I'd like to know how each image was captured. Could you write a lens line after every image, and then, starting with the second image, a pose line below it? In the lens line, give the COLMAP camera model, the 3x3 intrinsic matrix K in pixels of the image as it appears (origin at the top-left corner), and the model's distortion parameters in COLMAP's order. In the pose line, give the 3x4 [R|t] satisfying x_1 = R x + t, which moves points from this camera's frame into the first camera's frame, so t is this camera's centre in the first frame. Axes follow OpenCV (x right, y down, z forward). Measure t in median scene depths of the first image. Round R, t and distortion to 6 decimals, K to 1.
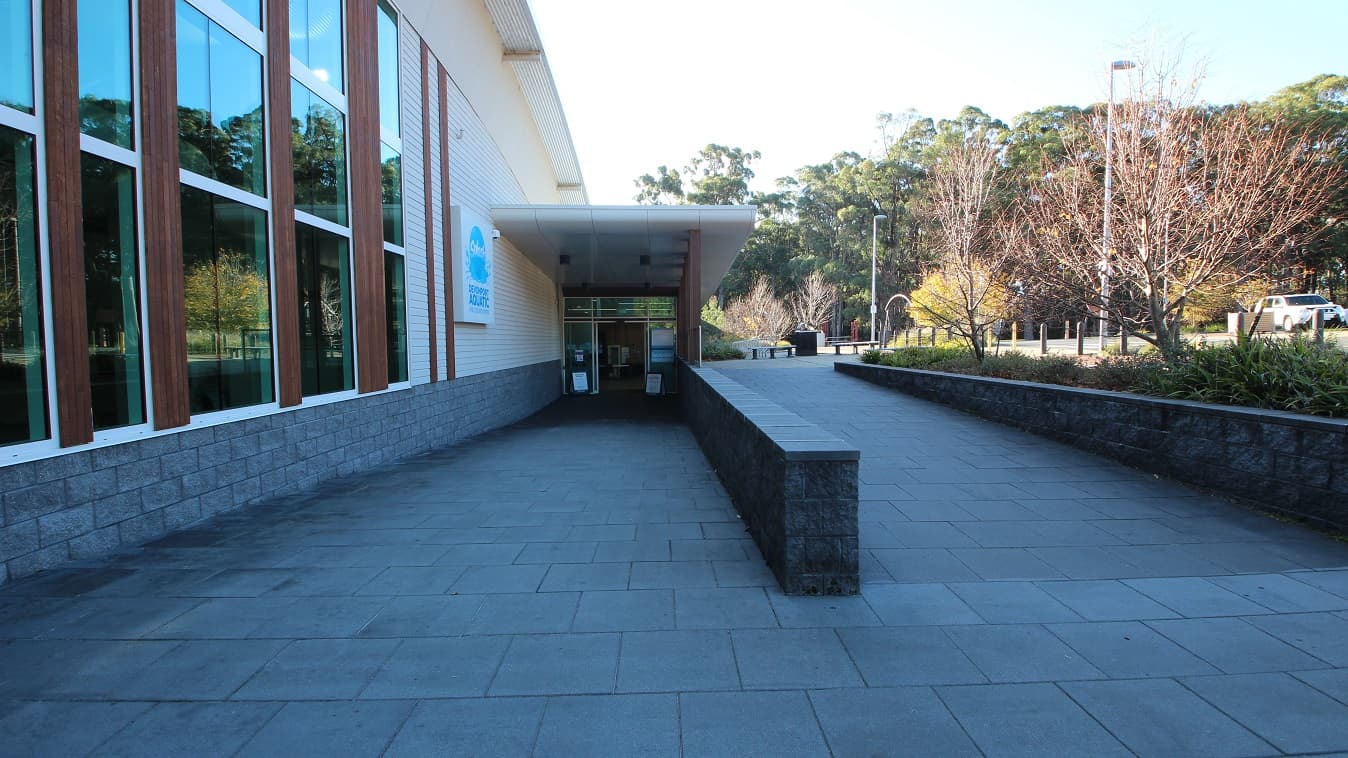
lens RADIAL K [[624.3, 0, 695.3], [0, 624.3, 367.3], [0, 0, 1]] dist [0.014605, -0.026306]
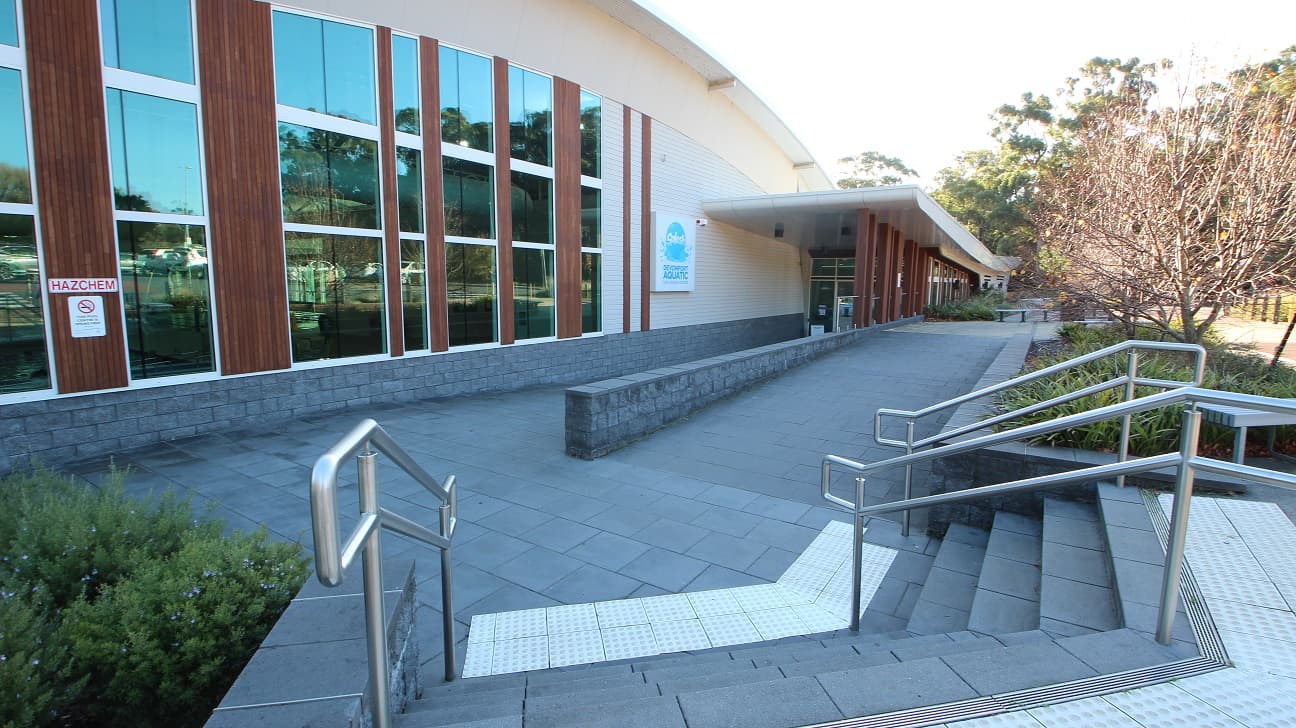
lens RADIAL K [[600.2, 0, 668.5], [0, 600.2, 352.8], [0, 0, 1]] dist [0.014605, -0.026306]
pose [[0.834523, 0.092572, -0.543141, 0.387376], [-0.052905, 0.994693, 0.088247, -0.050734], [0.548427, -0.044909, 0.834991, -0.140311]]
